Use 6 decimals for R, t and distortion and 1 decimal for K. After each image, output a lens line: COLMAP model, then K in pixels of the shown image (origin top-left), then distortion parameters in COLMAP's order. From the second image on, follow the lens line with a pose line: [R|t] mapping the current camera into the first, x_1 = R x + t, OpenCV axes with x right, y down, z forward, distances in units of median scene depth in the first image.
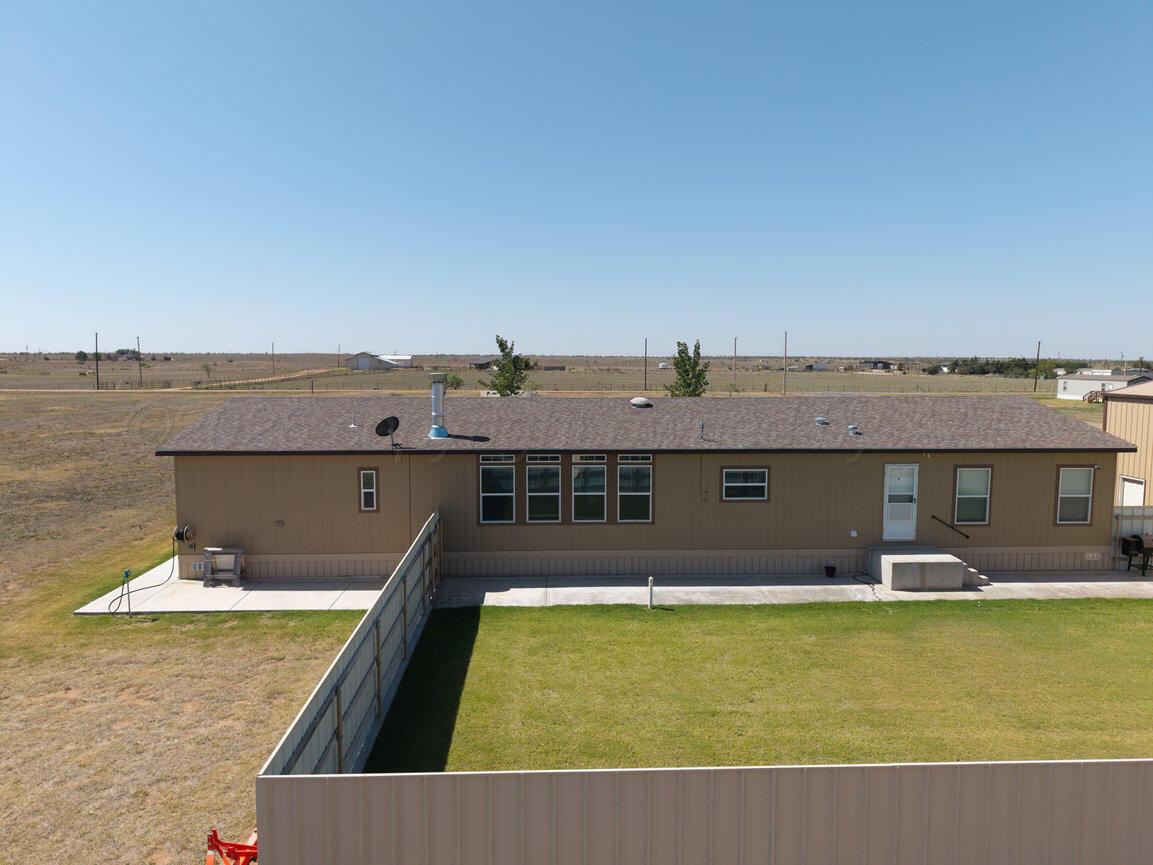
lens RADIAL K [[786.4, 0, 572.8], [0, 786.4, 431.3], [0, 0, 1]] dist [0.007510, -0.011352]
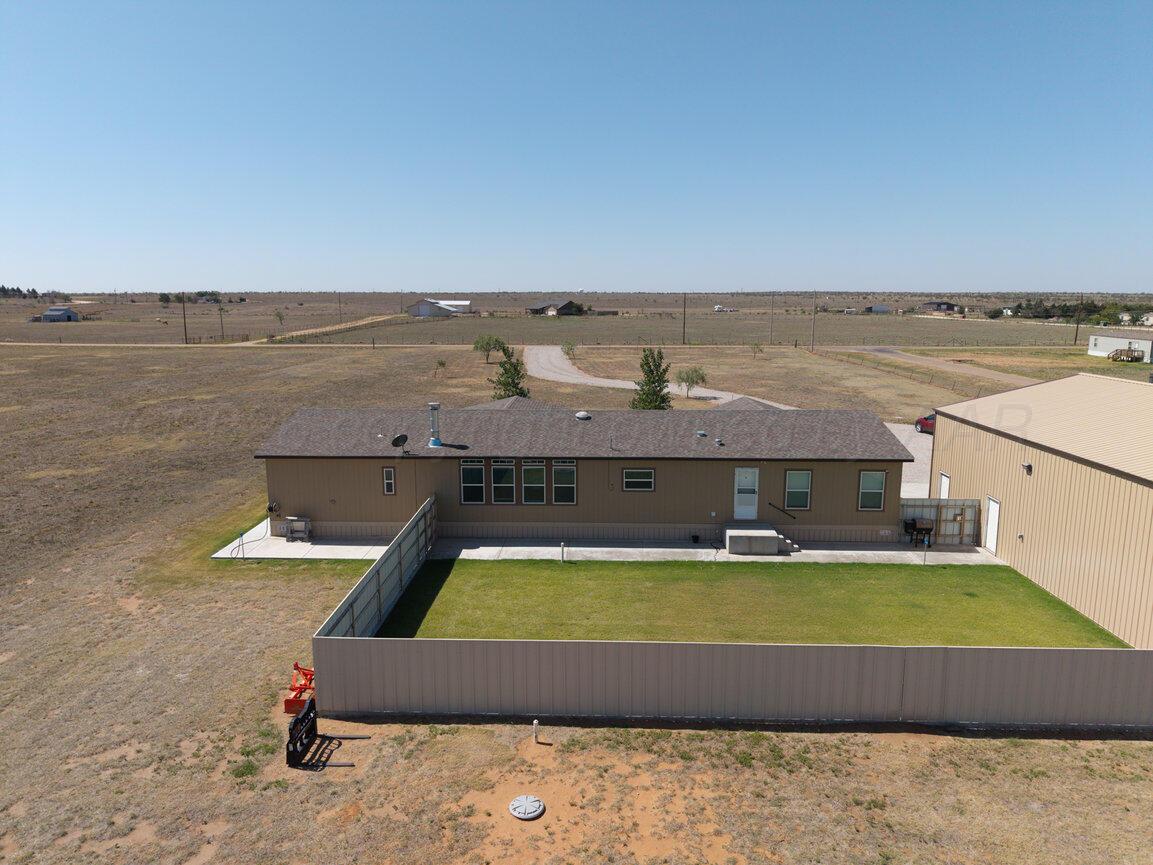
lens RADIAL K [[786.4, 0, 578.1], [0, 786.4, 430.4], [0, 0, 1]] dist [0.007510, -0.011352]
pose [[0.997177, 0.012071, -0.074108, 0.216217], [-0.006044, 0.996694, 0.081017, -0.147652], [0.074841, -0.080341, 0.993954, -0.479849]]
